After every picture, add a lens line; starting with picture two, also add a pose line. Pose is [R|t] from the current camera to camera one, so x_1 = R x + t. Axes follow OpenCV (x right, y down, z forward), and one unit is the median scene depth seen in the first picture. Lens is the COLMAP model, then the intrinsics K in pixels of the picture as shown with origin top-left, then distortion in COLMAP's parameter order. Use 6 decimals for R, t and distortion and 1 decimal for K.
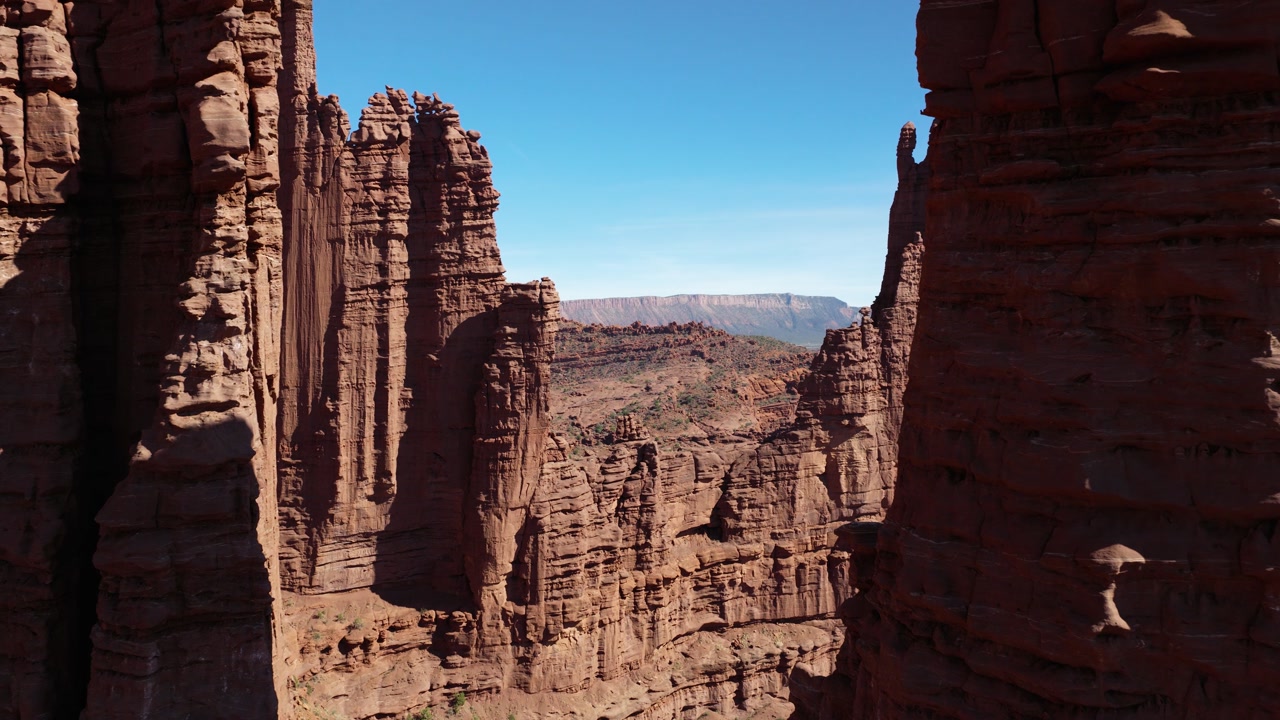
lens RADIAL K [[1046.8, 0, 637.7], [0, 1046.8, 359.6], [0, 0, 1]] dist [0.038973, -0.067995]
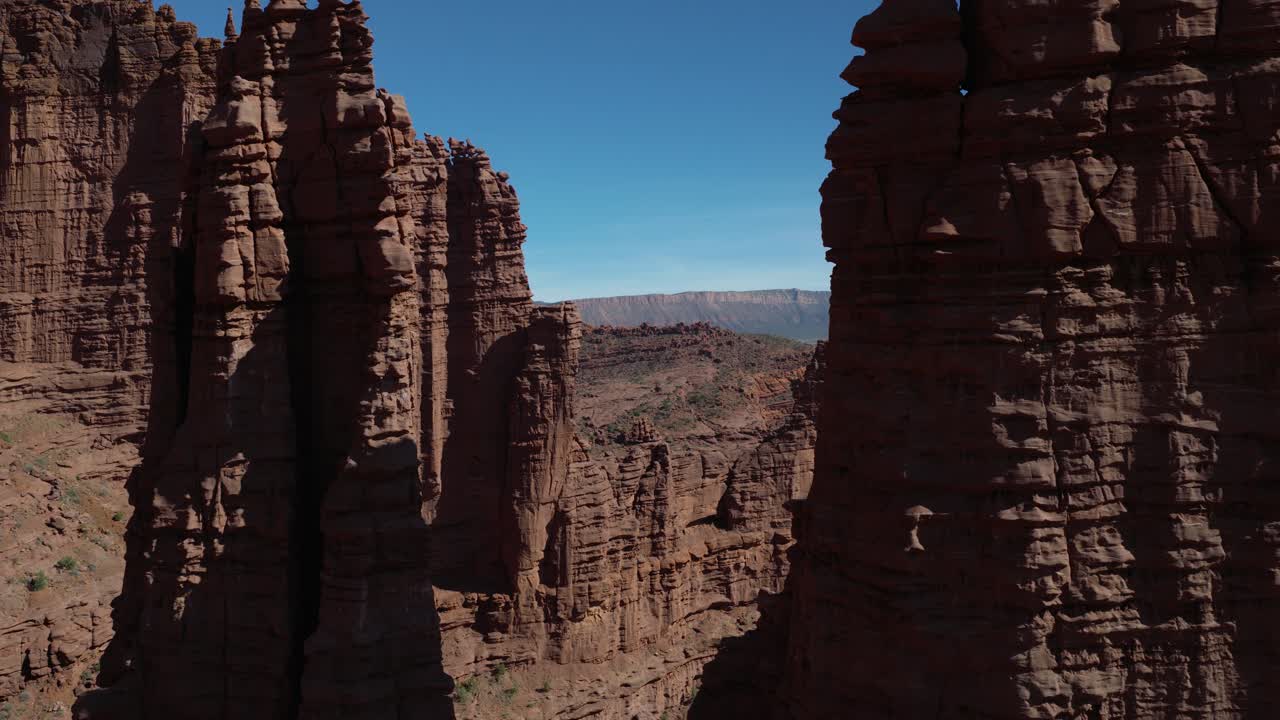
lens RADIAL K [[1046.8, 0, 637.2], [0, 1046.8, 367.6], [0, 0, 1]] dist [0.038973, -0.067995]
pose [[0.999839, -0.015938, -0.008231, -0.005070], [0.016019, 0.999822, 0.009927, -0.015851], [0.008071, -0.010058, 0.999917, -0.140970]]
